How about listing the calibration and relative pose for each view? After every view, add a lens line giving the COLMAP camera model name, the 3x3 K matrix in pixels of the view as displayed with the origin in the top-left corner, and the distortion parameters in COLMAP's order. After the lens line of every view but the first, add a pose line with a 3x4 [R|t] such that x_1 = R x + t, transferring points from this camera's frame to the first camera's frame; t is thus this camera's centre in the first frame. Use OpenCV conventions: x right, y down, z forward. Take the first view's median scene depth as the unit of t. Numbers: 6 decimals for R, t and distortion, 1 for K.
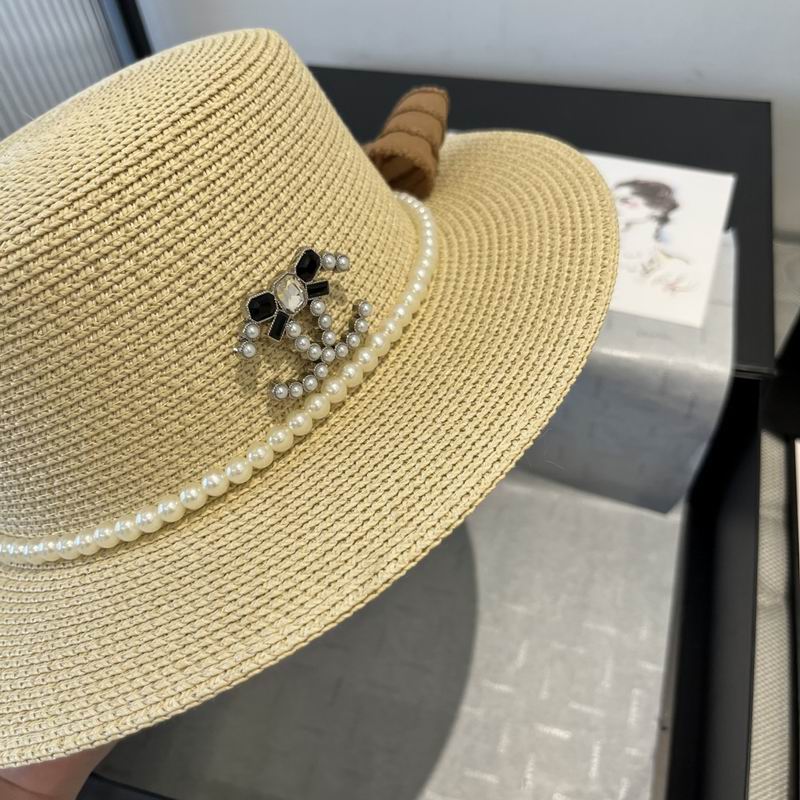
lens RADIAL K [[850.9, 0, 393.1], [0, 850.9, 395.7], [0, 0, 1]] dist [0.002931, 0.000000]
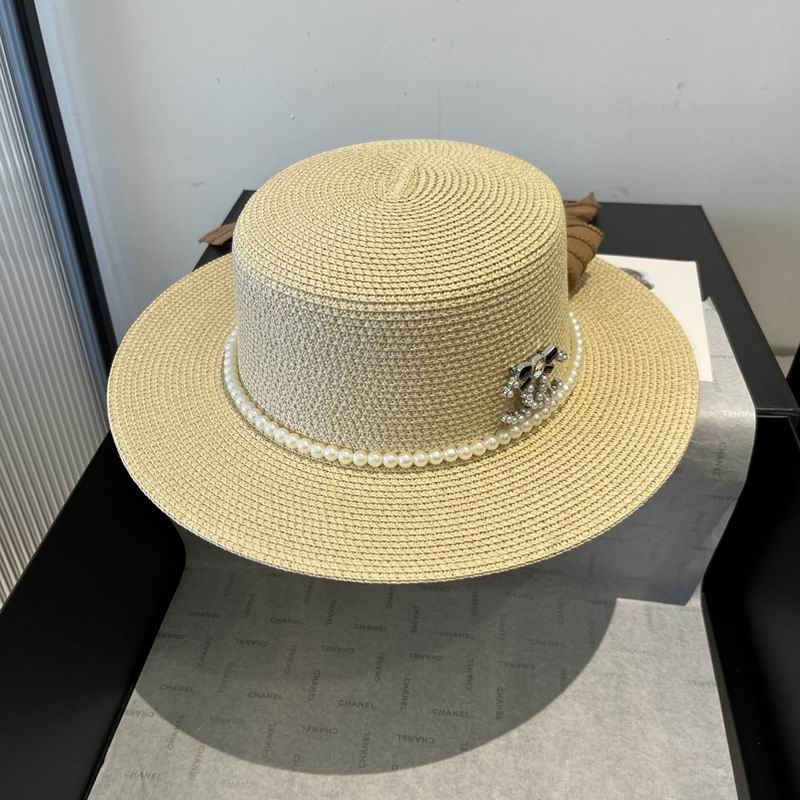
lens RADIAL K [[850.9, 0, 386.3], [0, 850.9, 401.6], [0, 0, 1]] dist [0.002931, 0.000000]
pose [[0.909206, 0.357005, 0.214226, -0.797297], [-0.376047, 0.924996, 0.054503, -0.041600], [-0.178701, -0.130113, 0.975262, -0.663852]]
